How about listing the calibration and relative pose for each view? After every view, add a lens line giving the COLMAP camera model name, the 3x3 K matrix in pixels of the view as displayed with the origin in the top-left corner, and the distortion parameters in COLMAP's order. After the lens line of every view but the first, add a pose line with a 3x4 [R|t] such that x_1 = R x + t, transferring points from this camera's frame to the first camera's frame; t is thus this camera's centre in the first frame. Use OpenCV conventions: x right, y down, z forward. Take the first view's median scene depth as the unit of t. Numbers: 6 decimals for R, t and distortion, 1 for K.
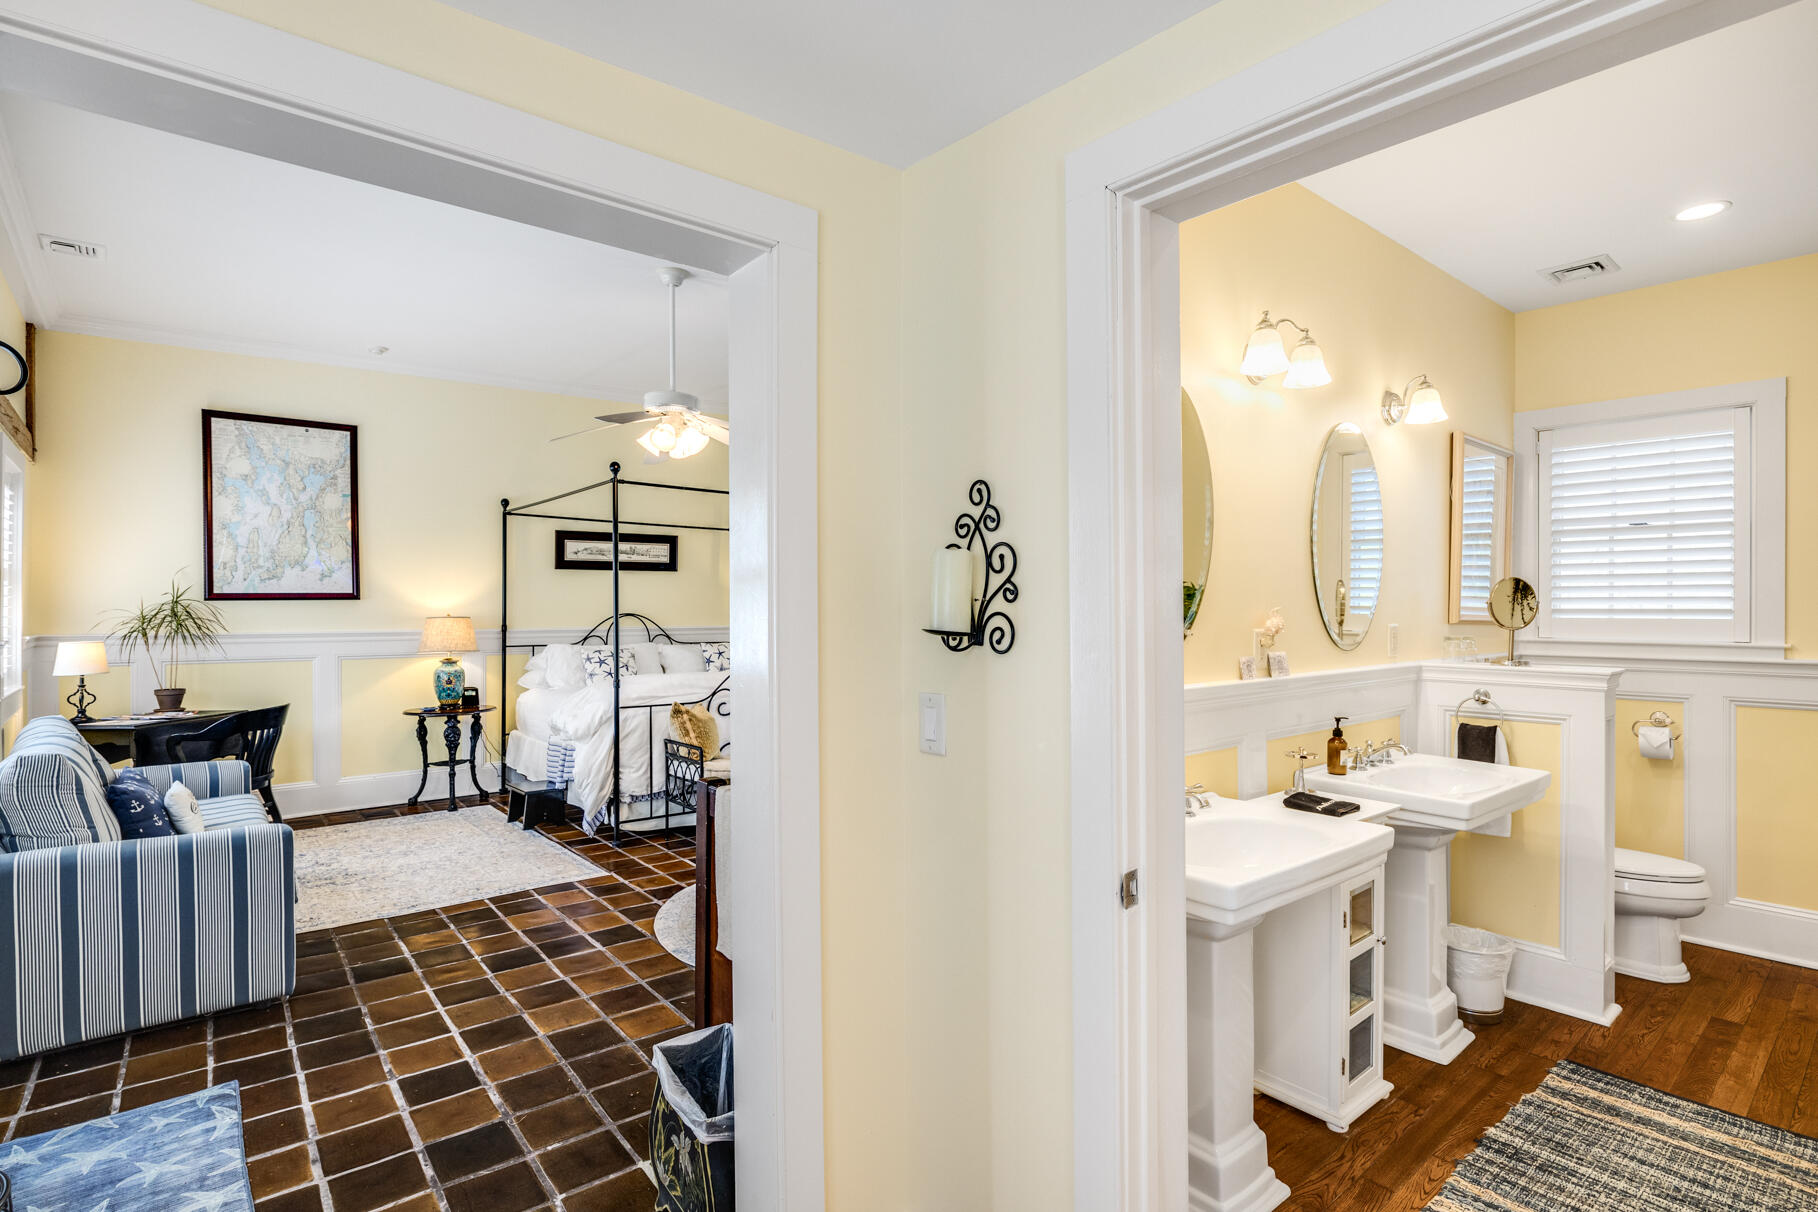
lens RADIAL K [[923.9, 0, 909.0], [0, 923.9, 606.0], [0, 0, 1]] dist [-0.000250, 0.000630]
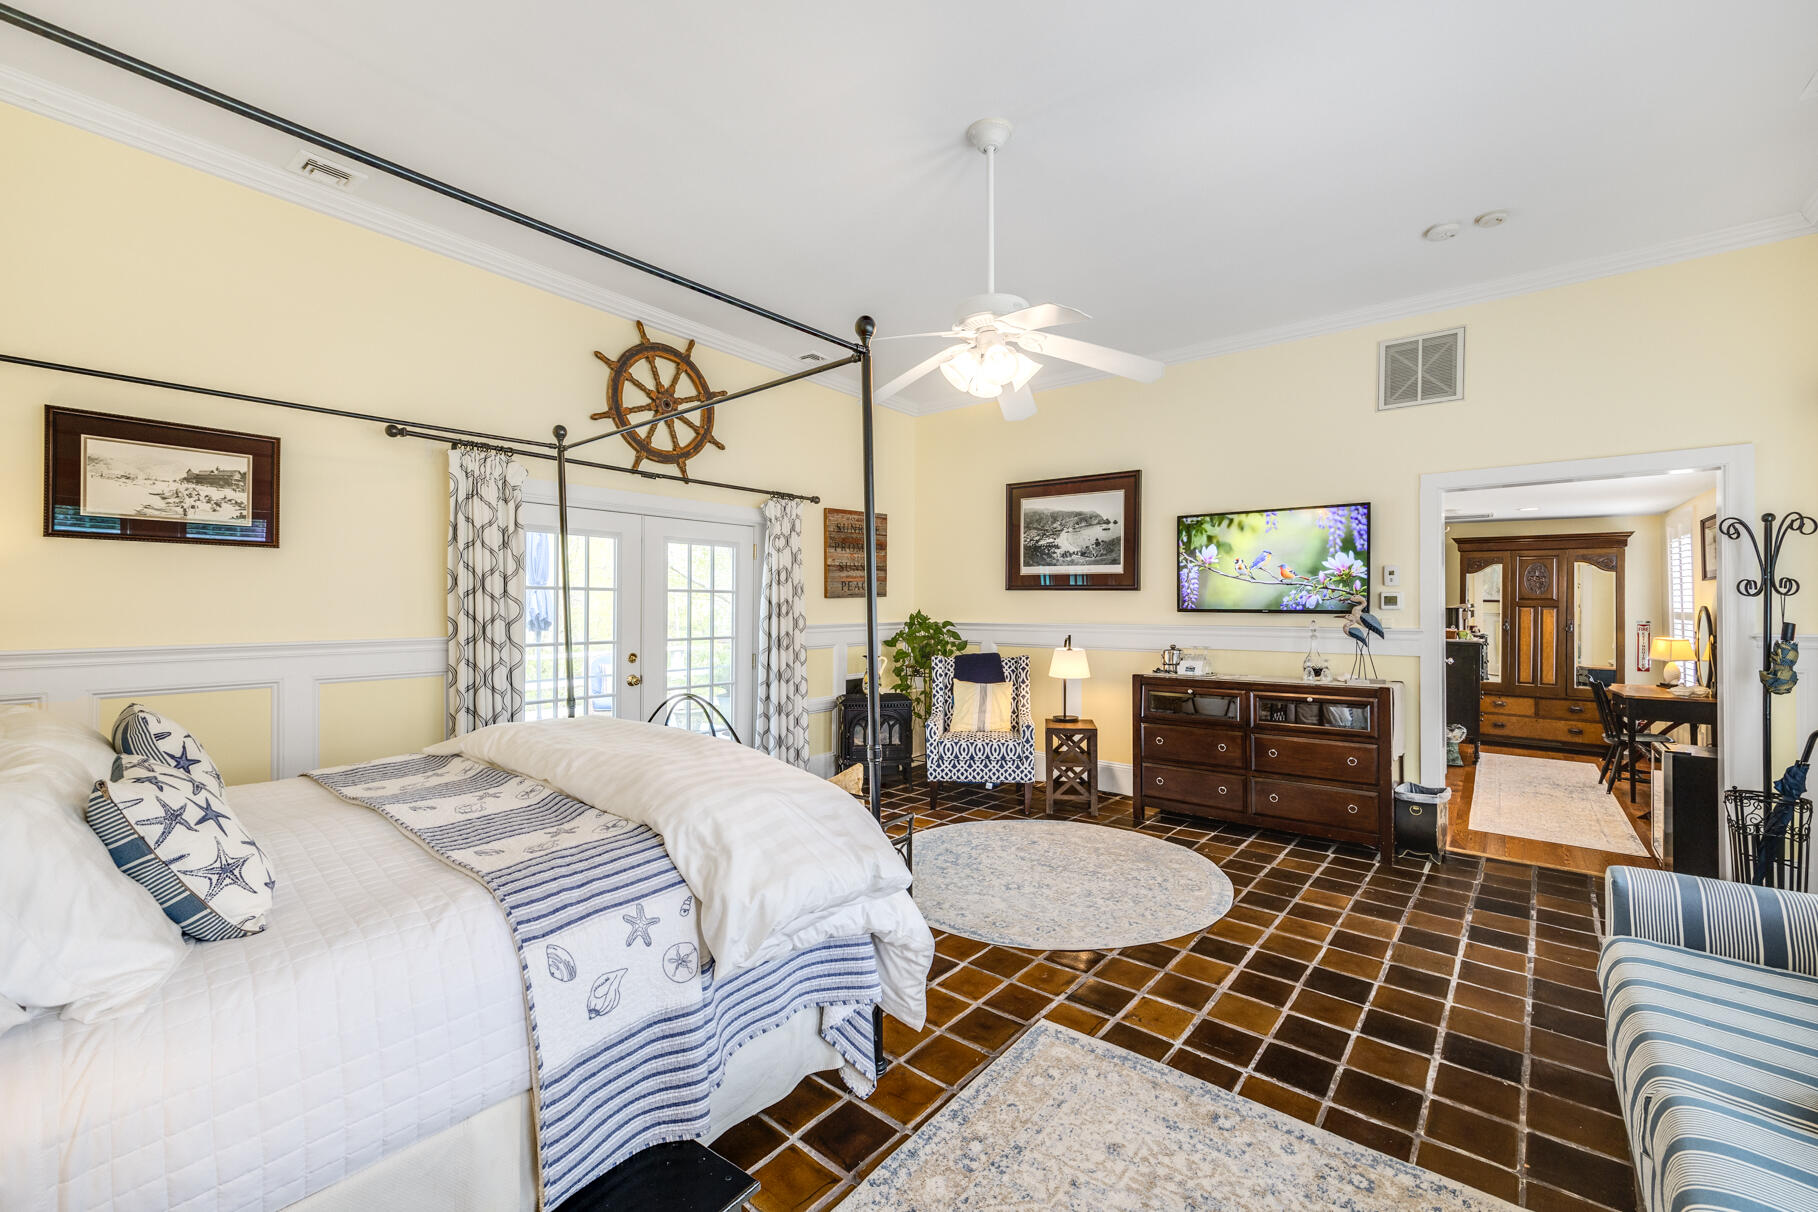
lens RADIAL K [[676.1, 0, 909.0], [0, 676.1, 606.0], [0, 0, 1]] dist [0.000832, 0.000108]
pose [[-0.157817, 0.008179, 0.987435, -0.459293], [0.012930, 0.999897, -0.006216, -0.006388], [-0.987384, 0.011787, -0.157906, 0.671426]]
